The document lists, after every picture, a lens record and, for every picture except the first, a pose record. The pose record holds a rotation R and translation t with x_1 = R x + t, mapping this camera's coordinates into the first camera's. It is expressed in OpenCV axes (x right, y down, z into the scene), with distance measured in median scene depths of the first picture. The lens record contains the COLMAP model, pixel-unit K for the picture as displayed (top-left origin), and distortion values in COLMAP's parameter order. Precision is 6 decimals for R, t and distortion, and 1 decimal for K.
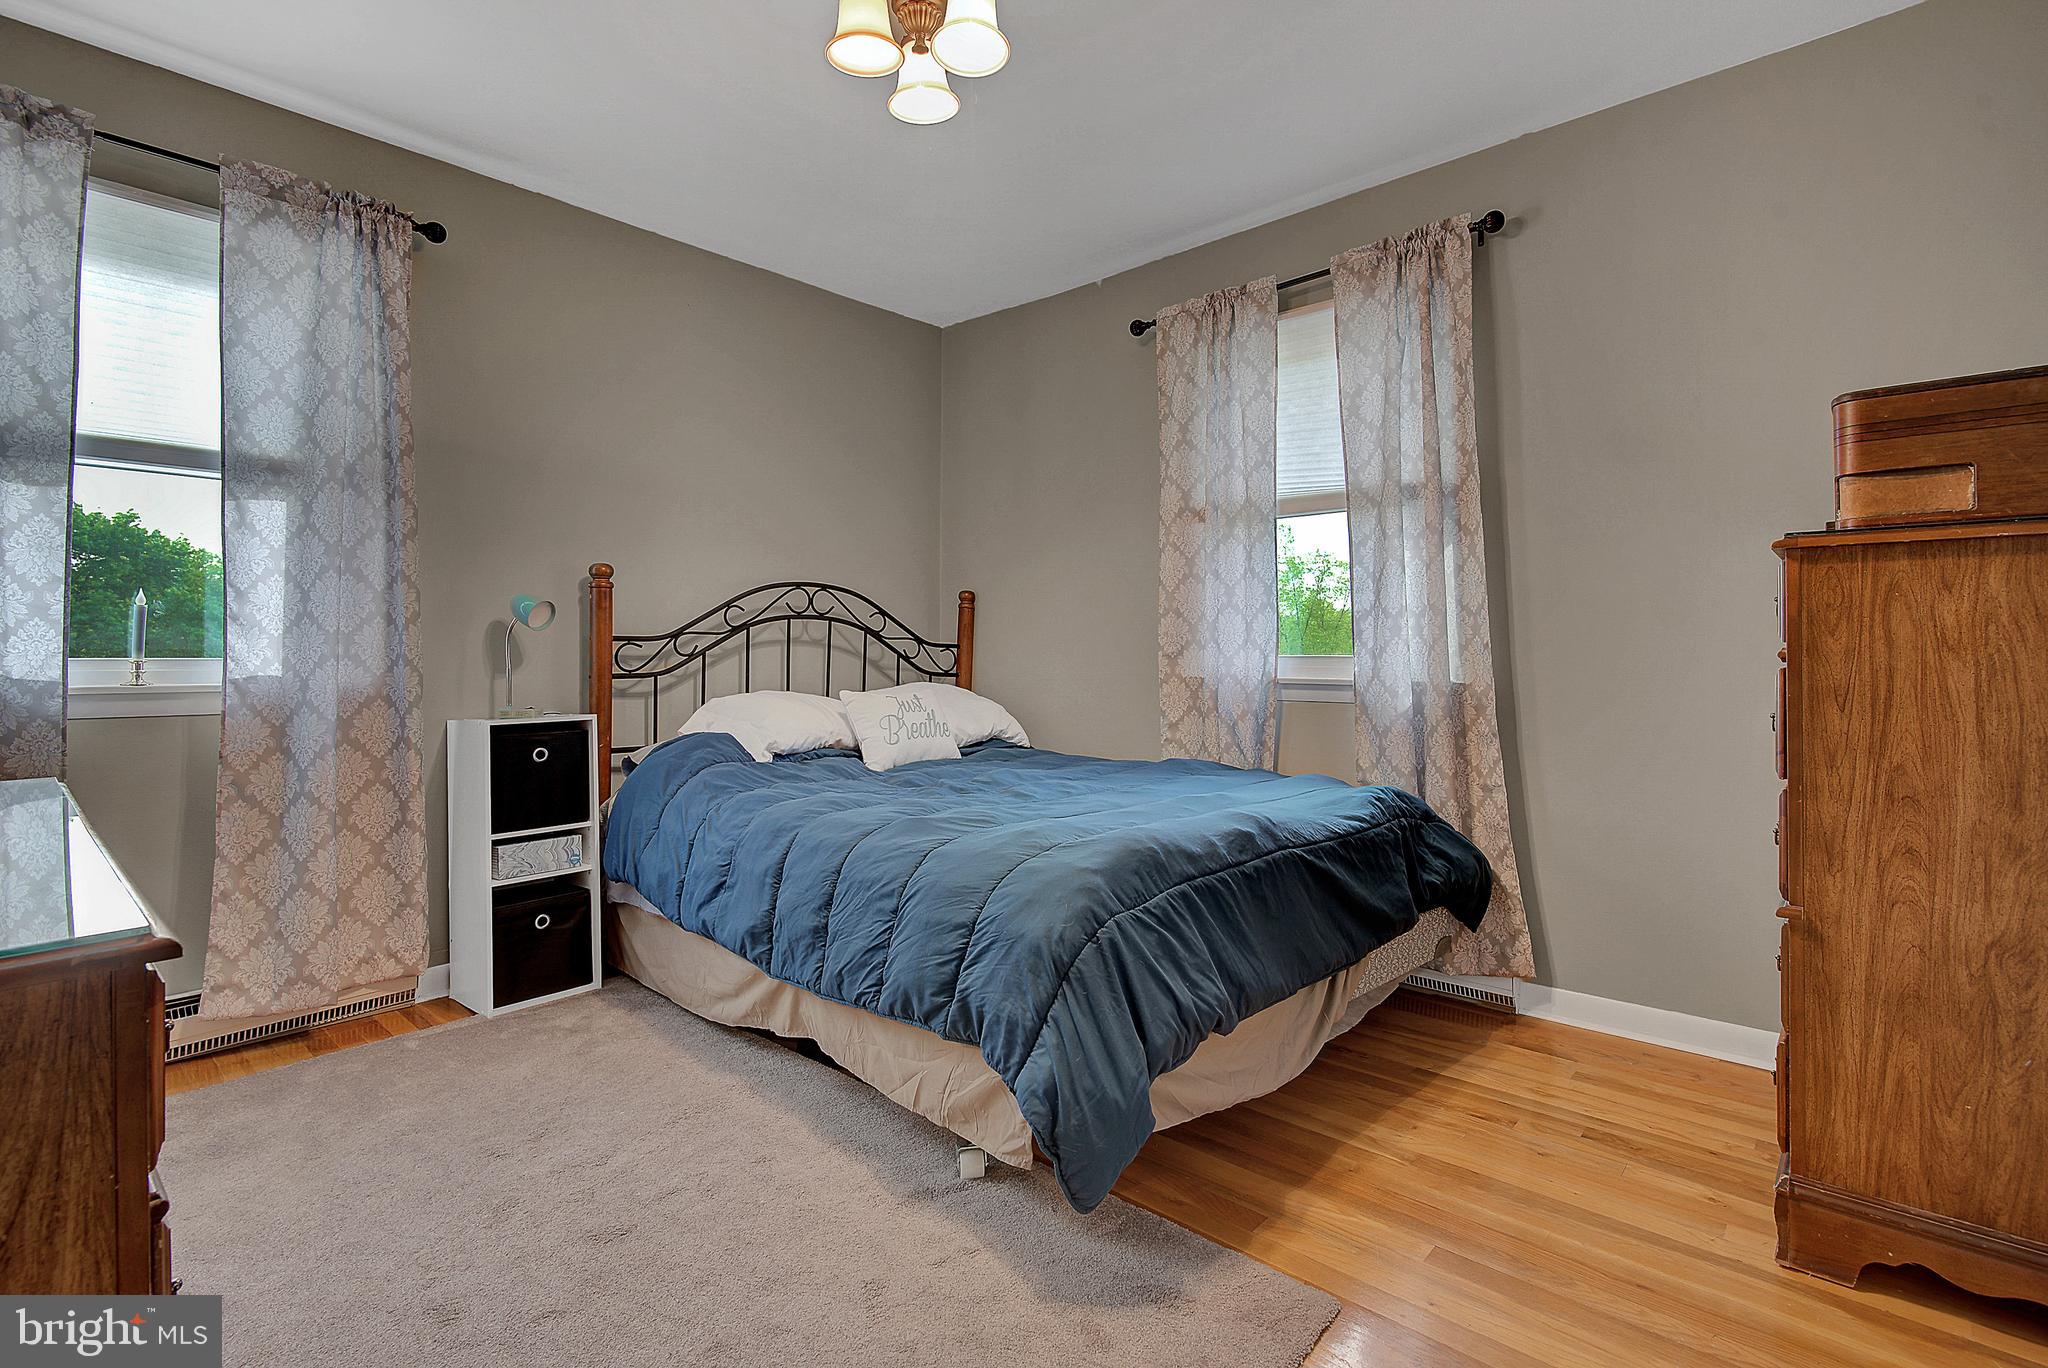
lens RADIAL K [[968.7, 0, 1032.5], [0, 968.7, 664.6], [0, 0, 1]] dist [-0.001307, -0.001614]
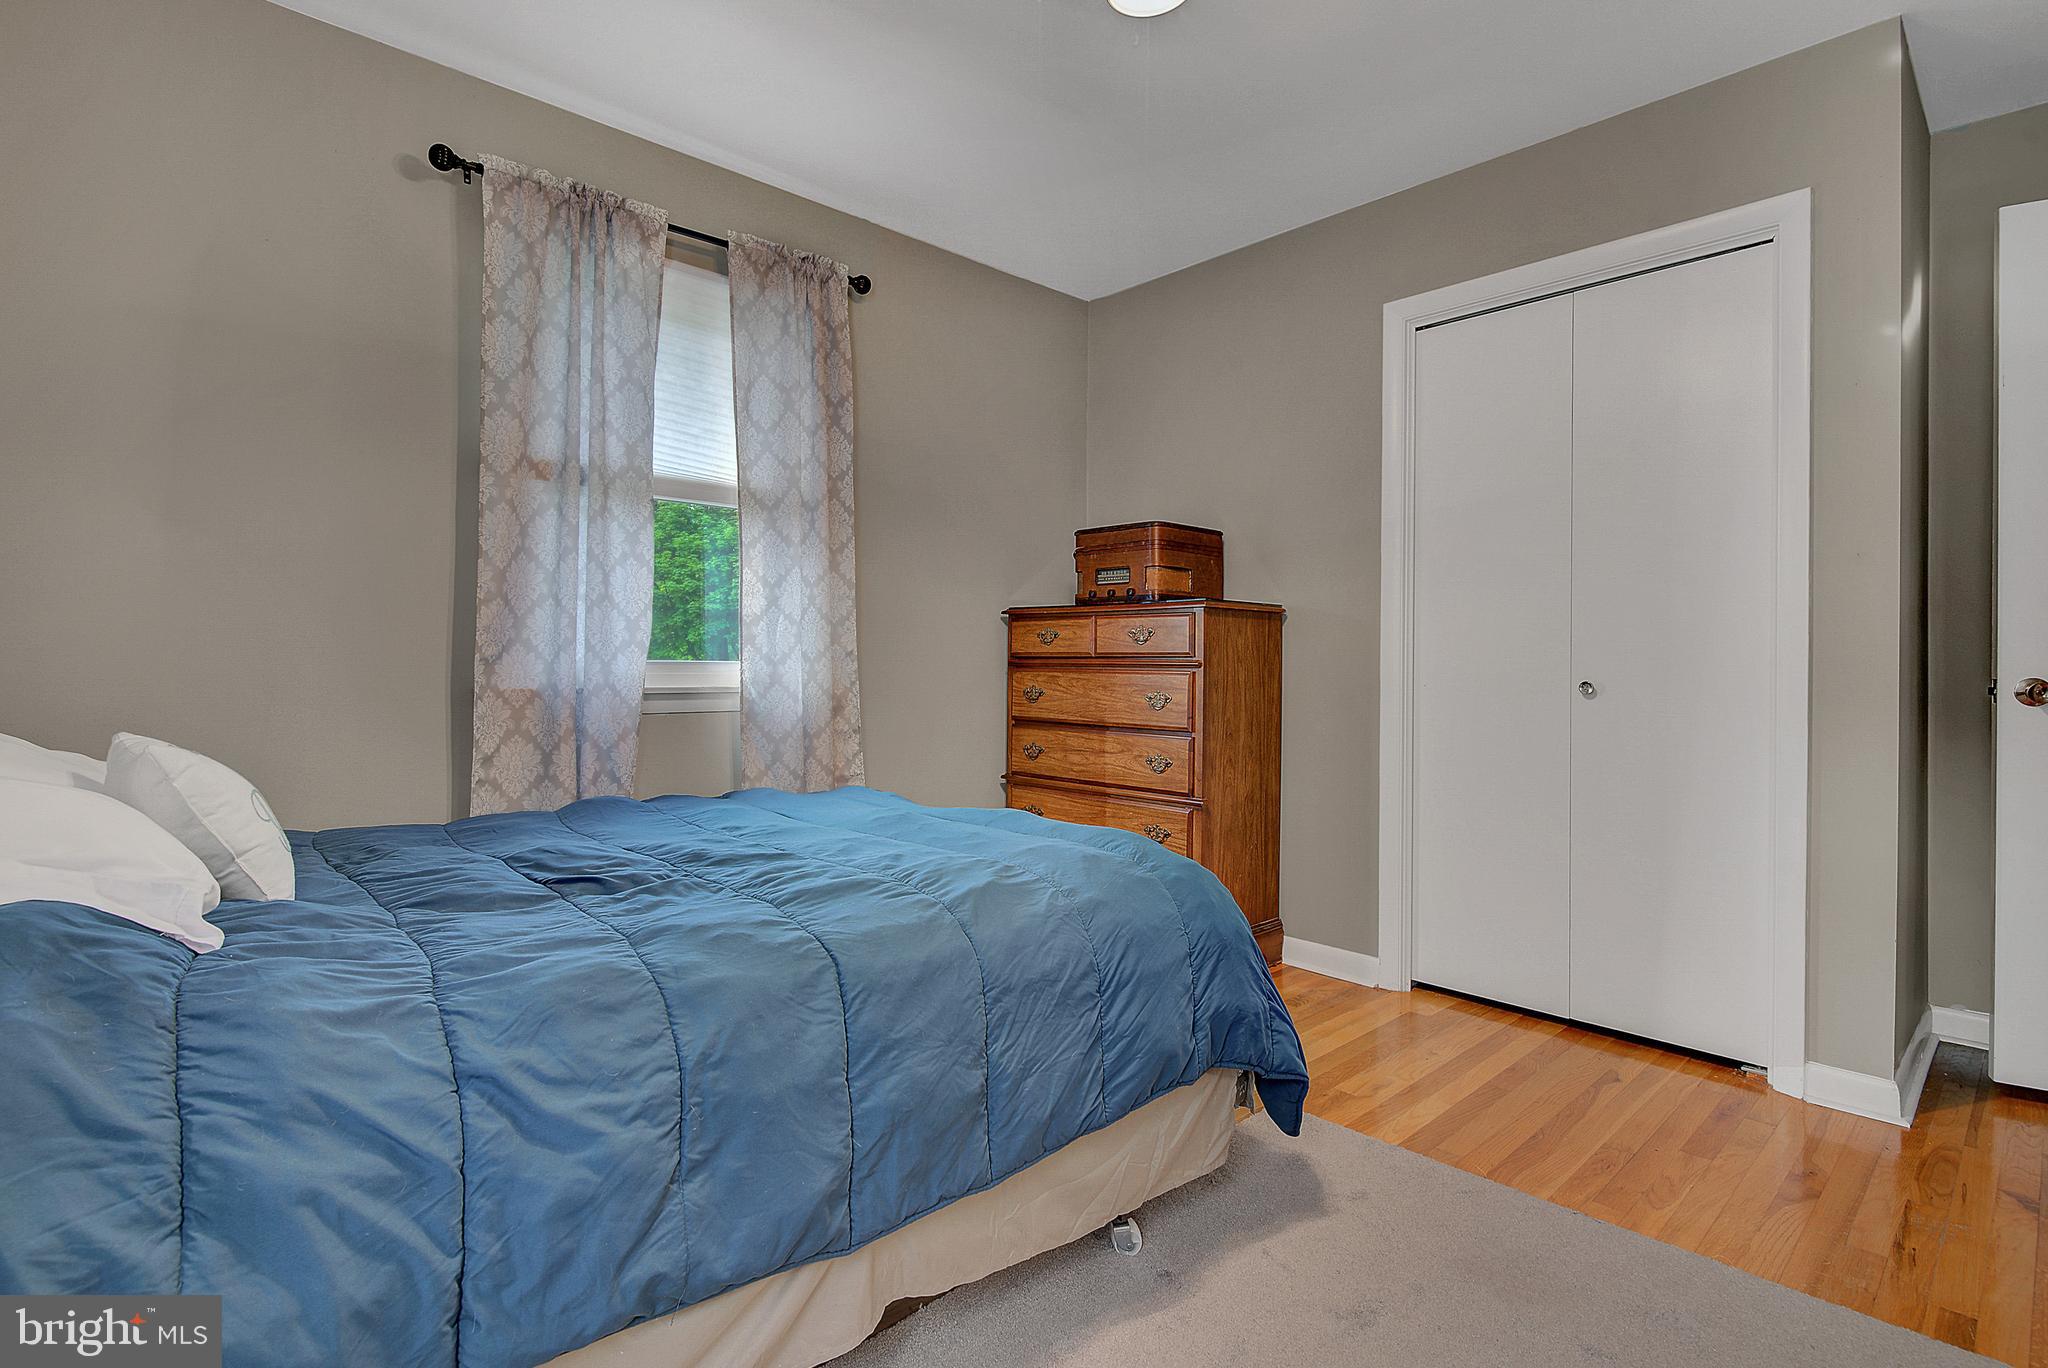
lens RADIAL K [[968.7, 0, 1032.9], [0, 968.7, 681.8], [0, 0, 1]] dist [-0.001307, -0.001614]
pose [[0.081076, -0.017932, 0.996547, -0.577313], [0.002963, 0.999838, 0.017750, -0.005127], [-0.996704, 0.001514, 0.081116, 0.616461]]
